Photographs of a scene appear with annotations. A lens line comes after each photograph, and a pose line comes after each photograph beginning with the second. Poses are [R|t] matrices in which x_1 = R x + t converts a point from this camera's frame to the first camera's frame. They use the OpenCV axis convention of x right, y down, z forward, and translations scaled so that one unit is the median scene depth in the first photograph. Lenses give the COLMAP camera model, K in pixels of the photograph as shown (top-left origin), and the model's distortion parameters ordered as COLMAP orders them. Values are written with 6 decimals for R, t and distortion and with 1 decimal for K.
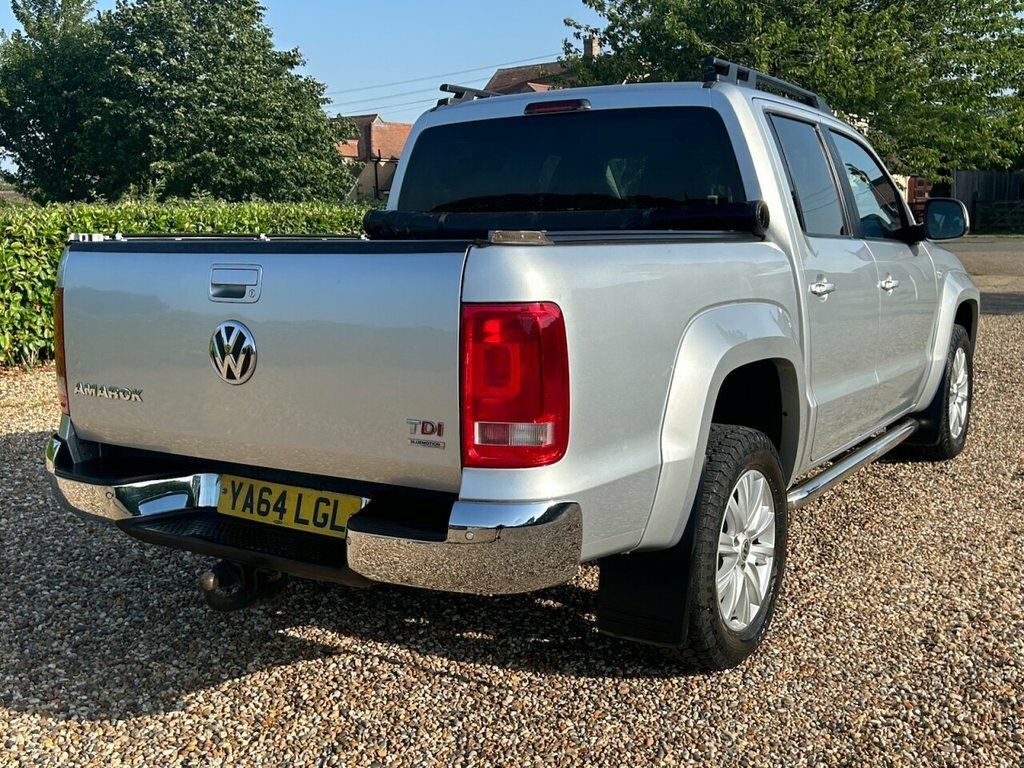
lens RADIAL K [[1061.6, 0, 512.0], [0, 1061.6, 384.0], [0, 0, 1]] dist [0.112451, -0.226003]
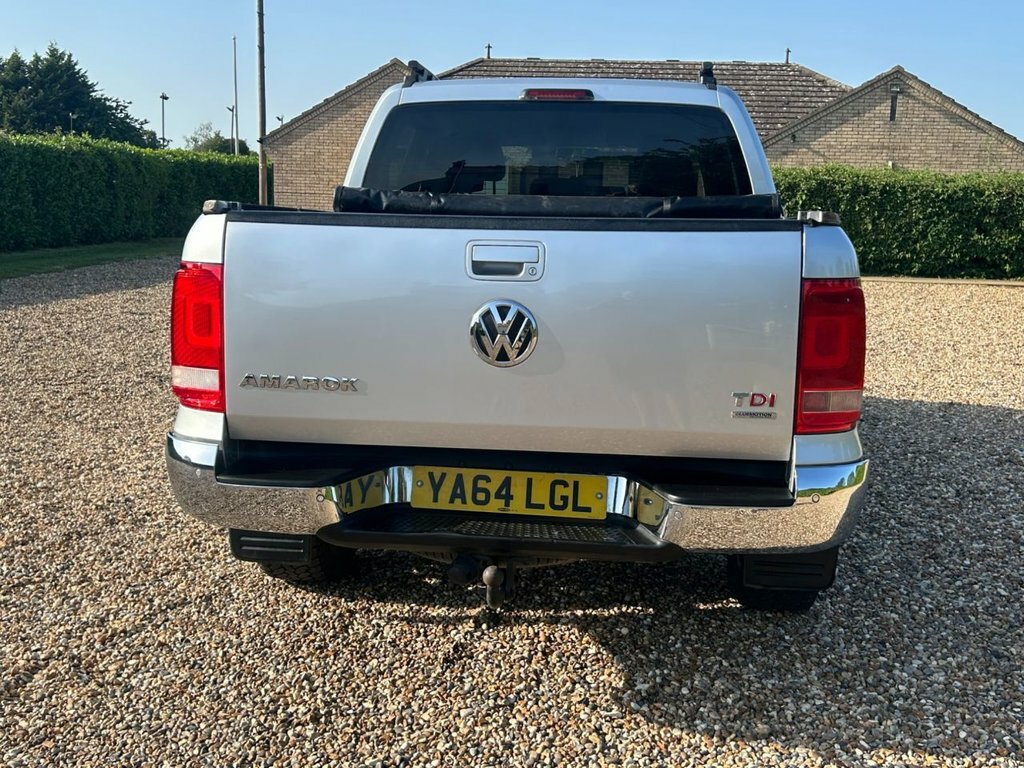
lens RADIAL K [[1029.6, 0, 513.8], [0, 1029.6, 404.1], [0, 0, 1]] dist [0.079335, -0.135337]
pose [[0.899174, -0.047726, 0.434981, -0.618265], [0.034530, 0.998674, 0.038195, -0.001235], [-0.436227, -0.019324, 0.899629, 0.161428]]
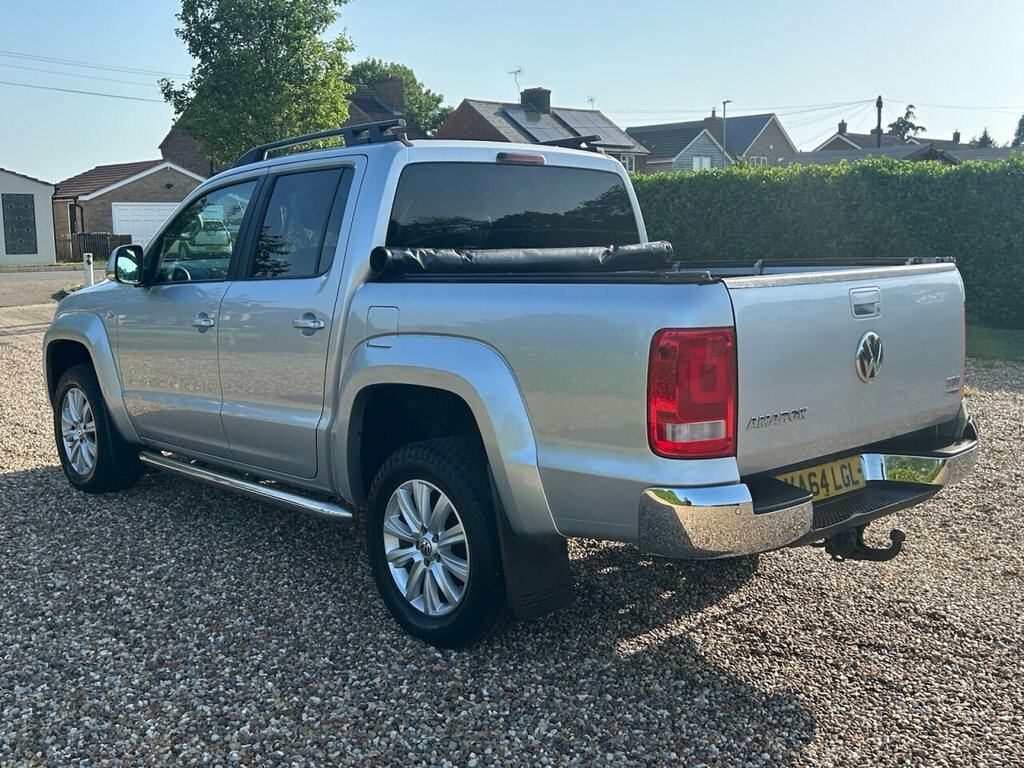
lens RADIAL K [[1058.7, 0, 512.0], [0, 1058.7, 384.0], [0, 0, 1]] dist [0.139962, -0.333492]
pose [[0.250930, -0.113732, 0.961301, -1.515715], [0.151186, 0.985492, 0.077130, -0.152344], [-0.956126, 0.125981, 0.264484, 1.016055]]
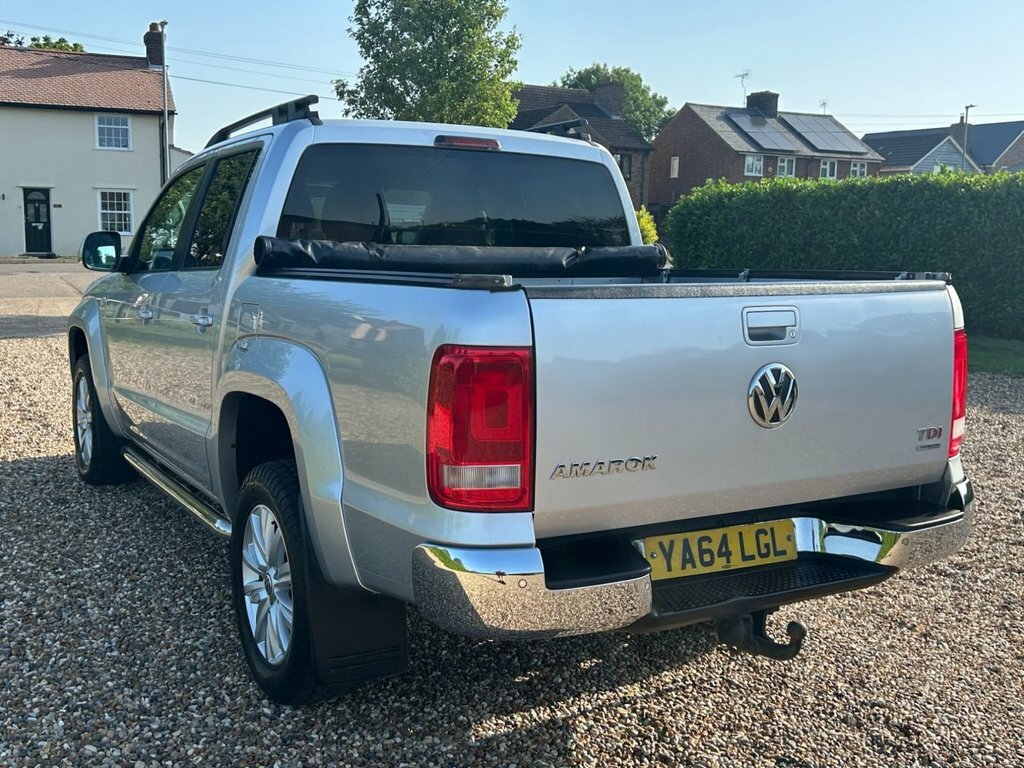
lens RADIAL K [[1061.6, 0, 512.0], [0, 1061.6, 384.0], [0, 0, 1]] dist [0.112451, -0.226003]
pose [[0.449548, -0.087697, 0.888941, -1.181549], [0.104979, 0.993459, 0.044919, -0.104070], [-0.887066, 0.073127, 0.455814, 0.721994]]
